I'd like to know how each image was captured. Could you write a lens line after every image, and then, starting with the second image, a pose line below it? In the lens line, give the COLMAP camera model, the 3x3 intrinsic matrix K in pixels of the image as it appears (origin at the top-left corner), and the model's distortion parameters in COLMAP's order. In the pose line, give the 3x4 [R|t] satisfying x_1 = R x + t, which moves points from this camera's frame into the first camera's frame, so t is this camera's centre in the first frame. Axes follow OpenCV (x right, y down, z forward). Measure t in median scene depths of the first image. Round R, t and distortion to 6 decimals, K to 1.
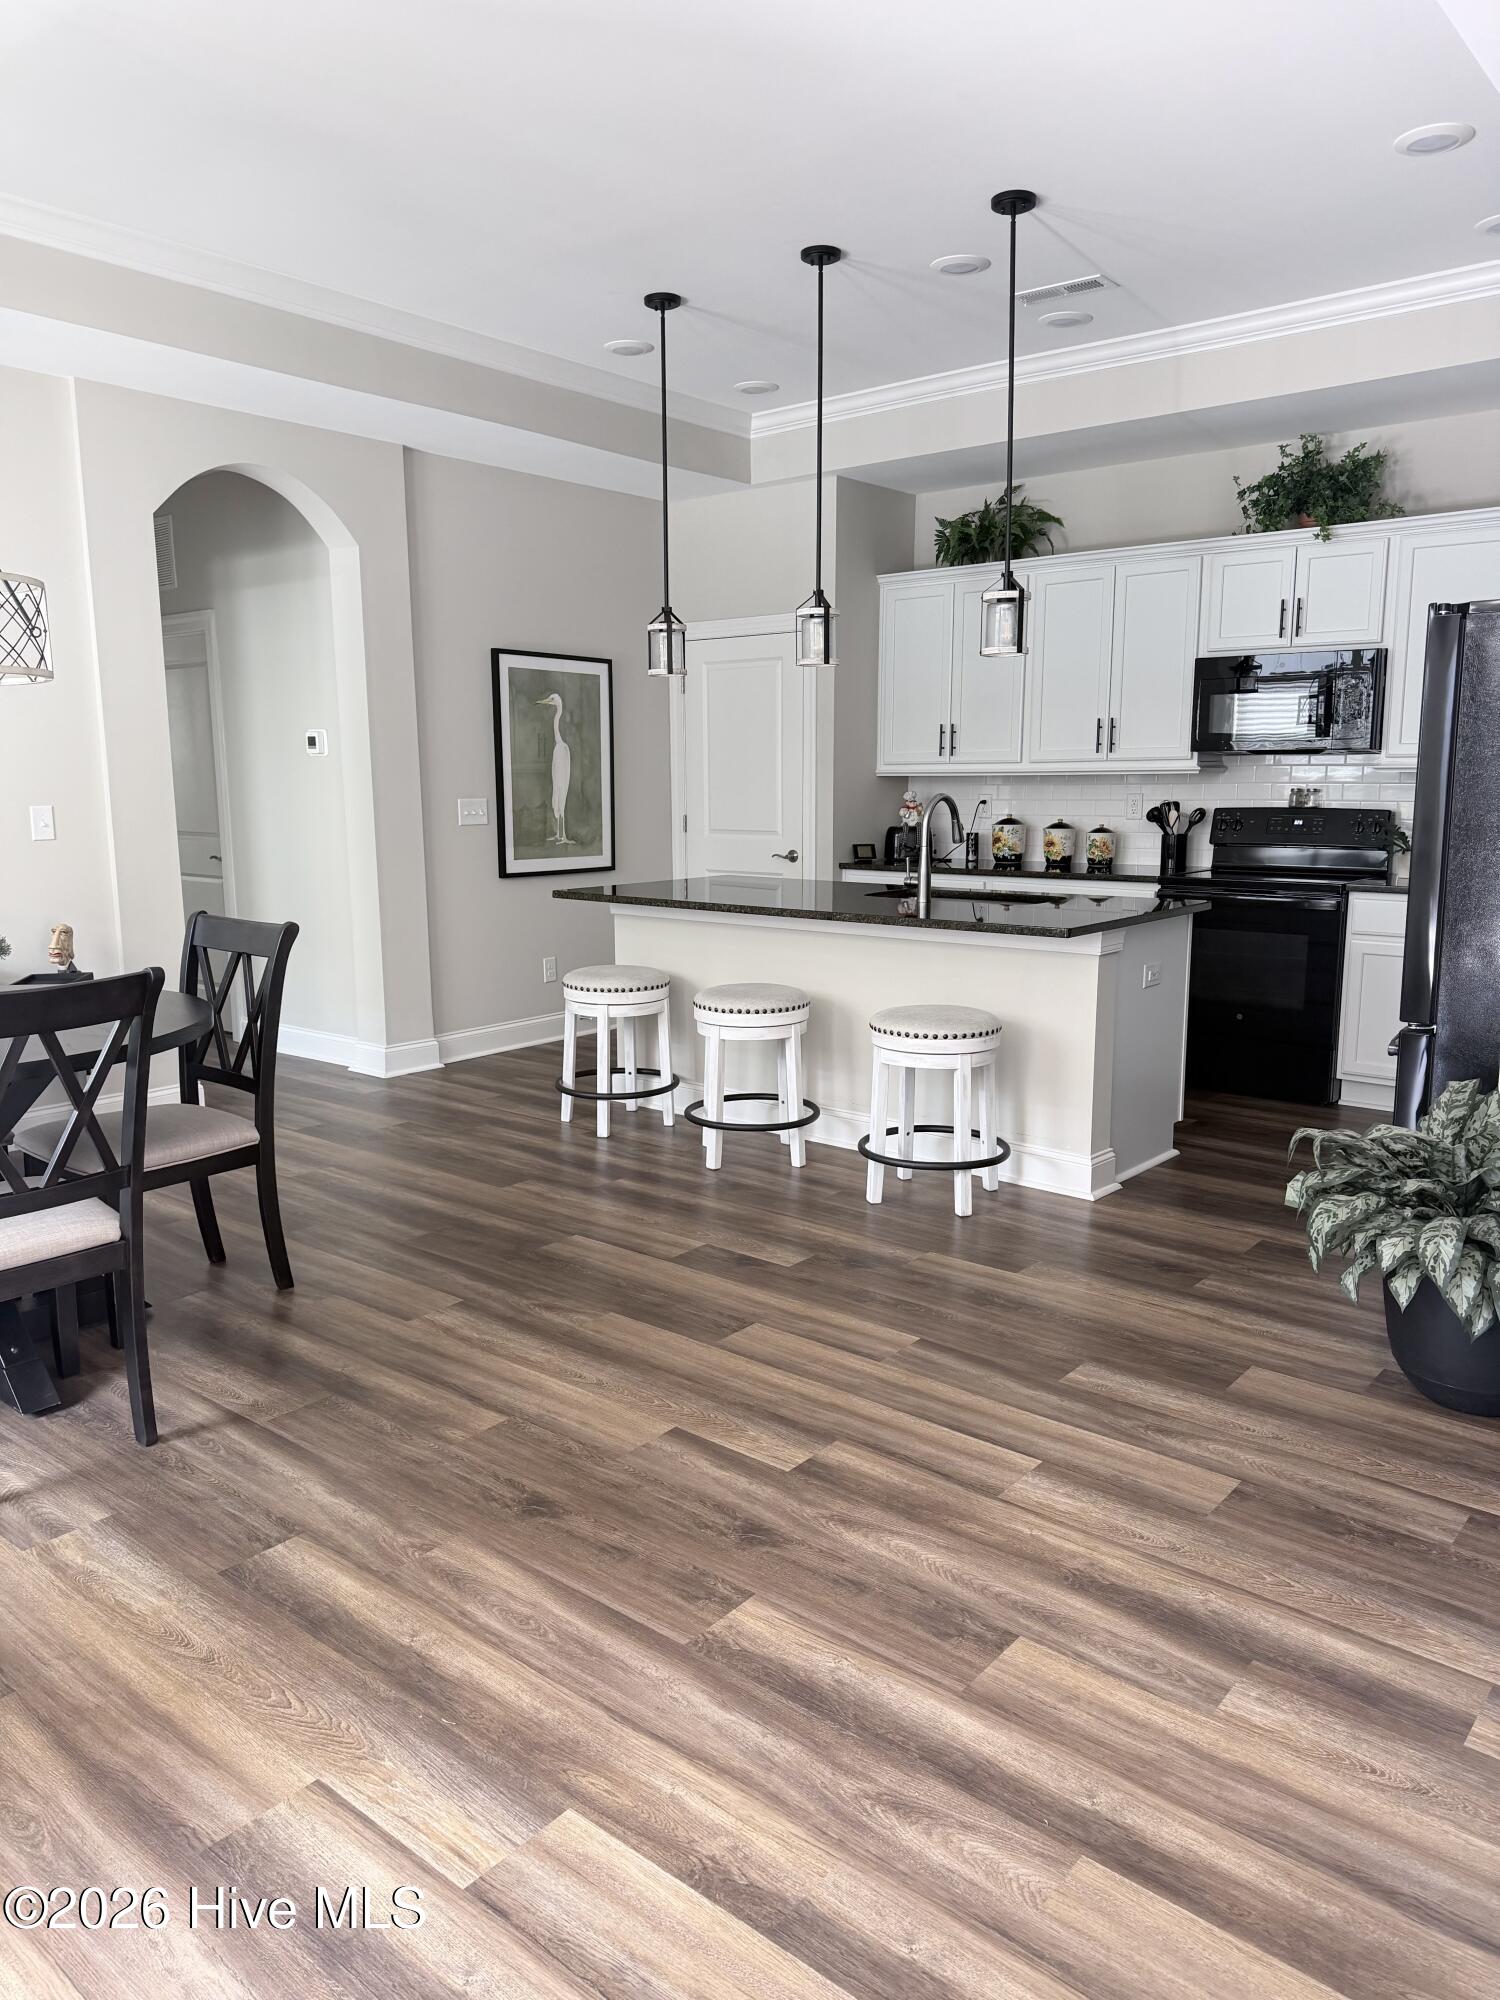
lens RADIAL K [[1408.9, 0, 735.5], [0, 1408.9, 1001.3], [0, 0, 1]] dist [0.048116, -0.052997]
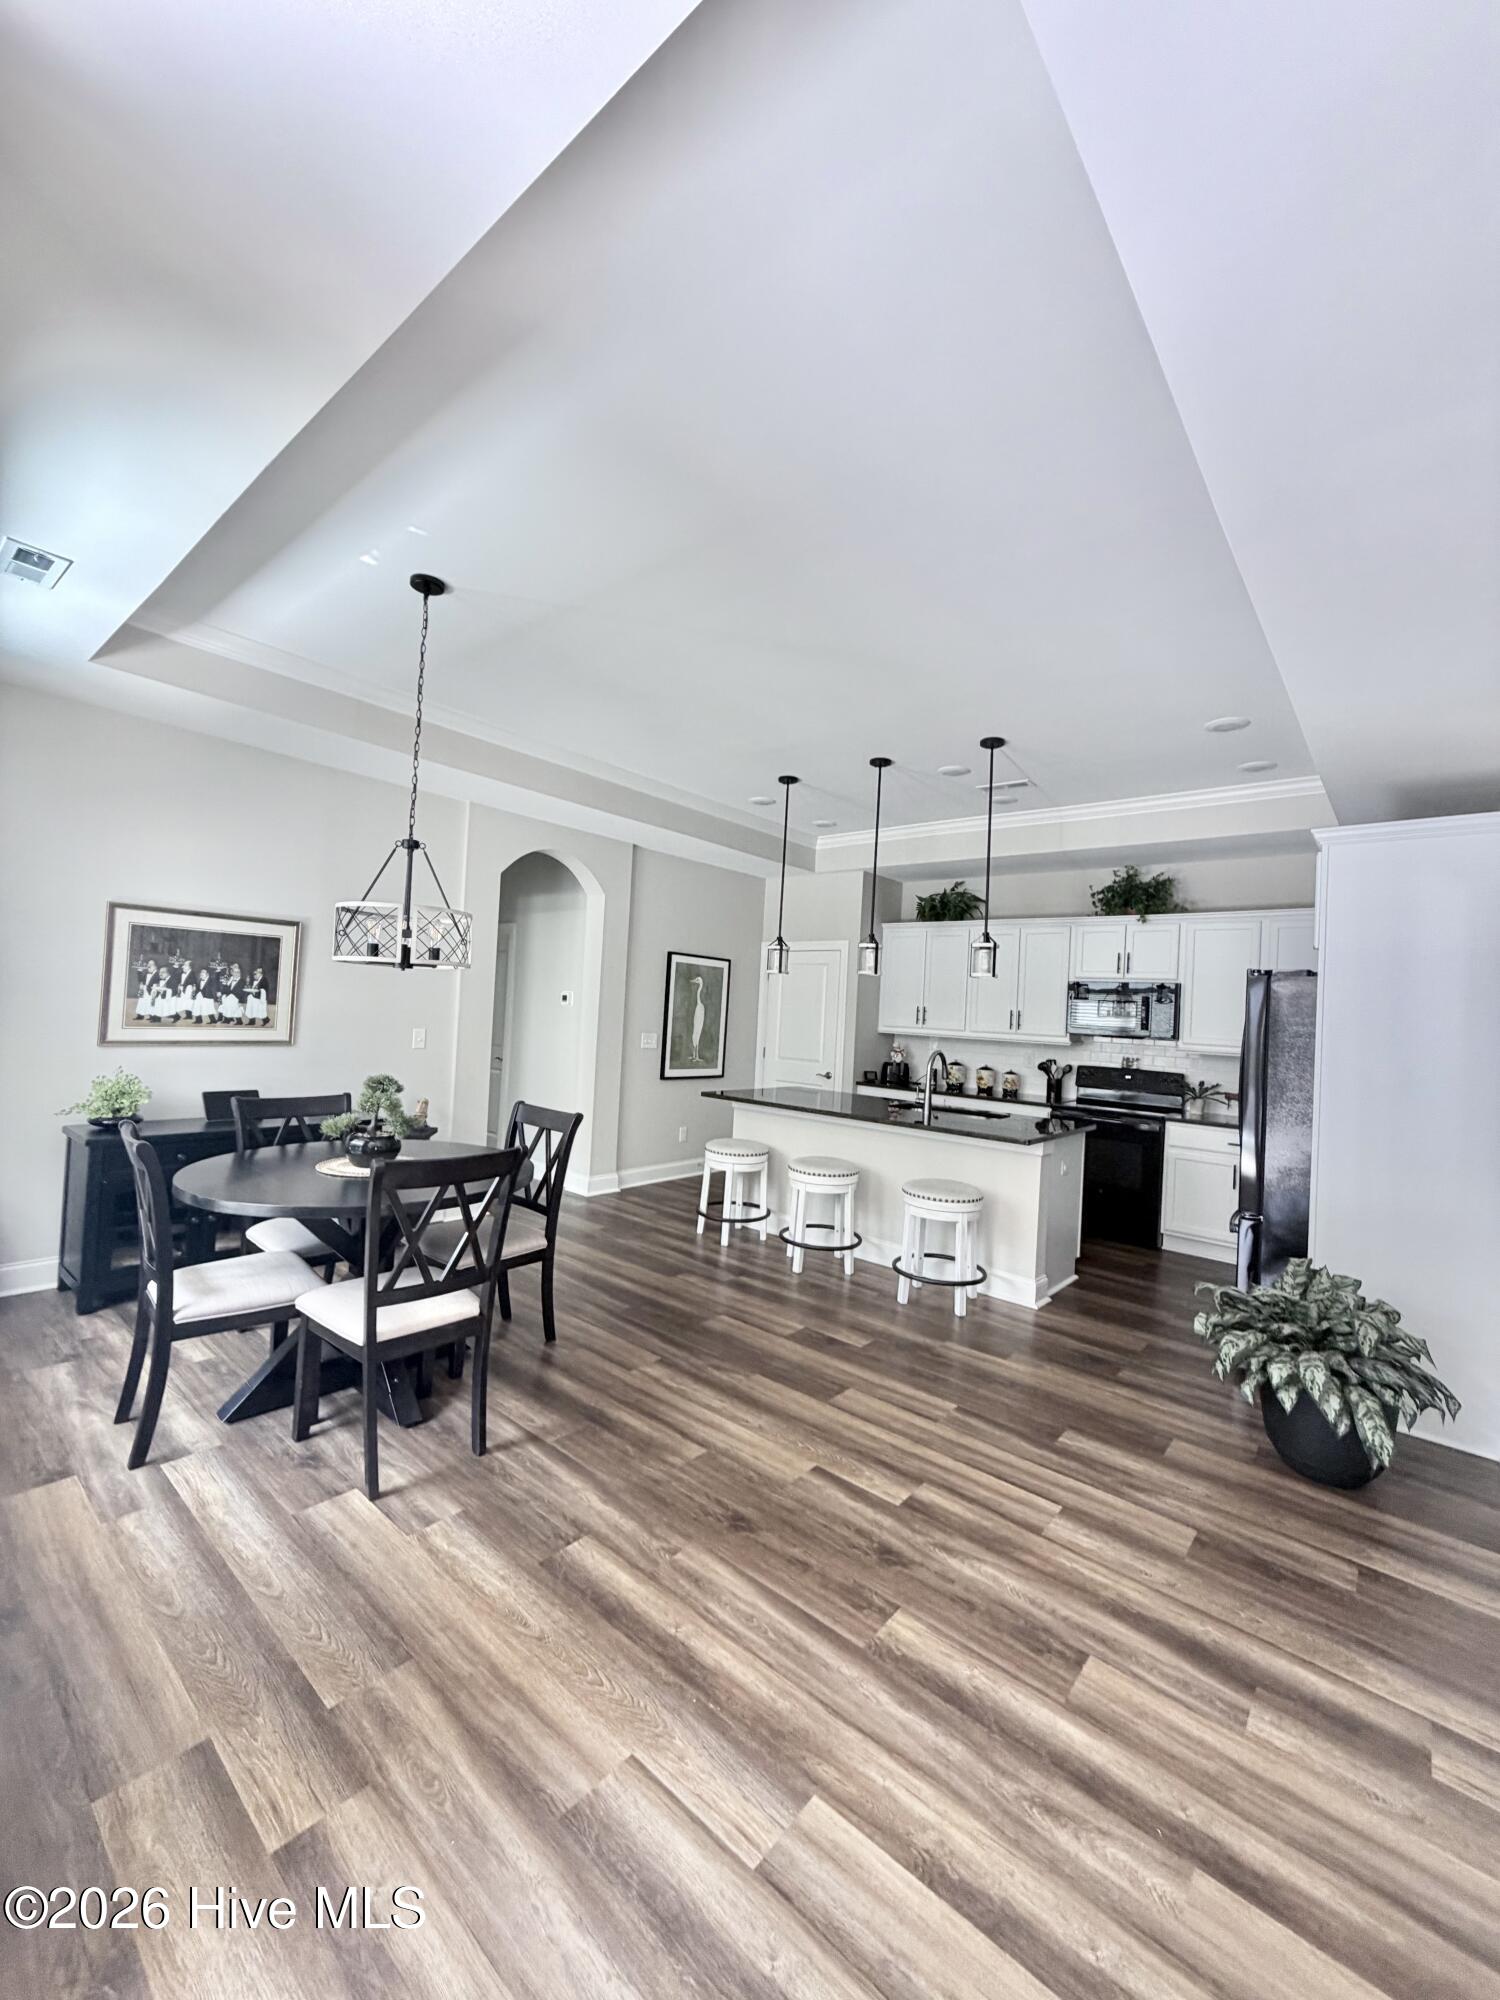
lens RADIAL K [[797.6, 0, 743.6], [0, 797.6, 992.4], [0, 0, 1]] dist [-0.002208, 0.000895]
pose [[0.998268, 0.057132, -0.014047, -0.132216], [-0.058756, 0.980391, -0.188101, -0.034229], [0.003025, 0.188600, 0.982049, 0.047035]]
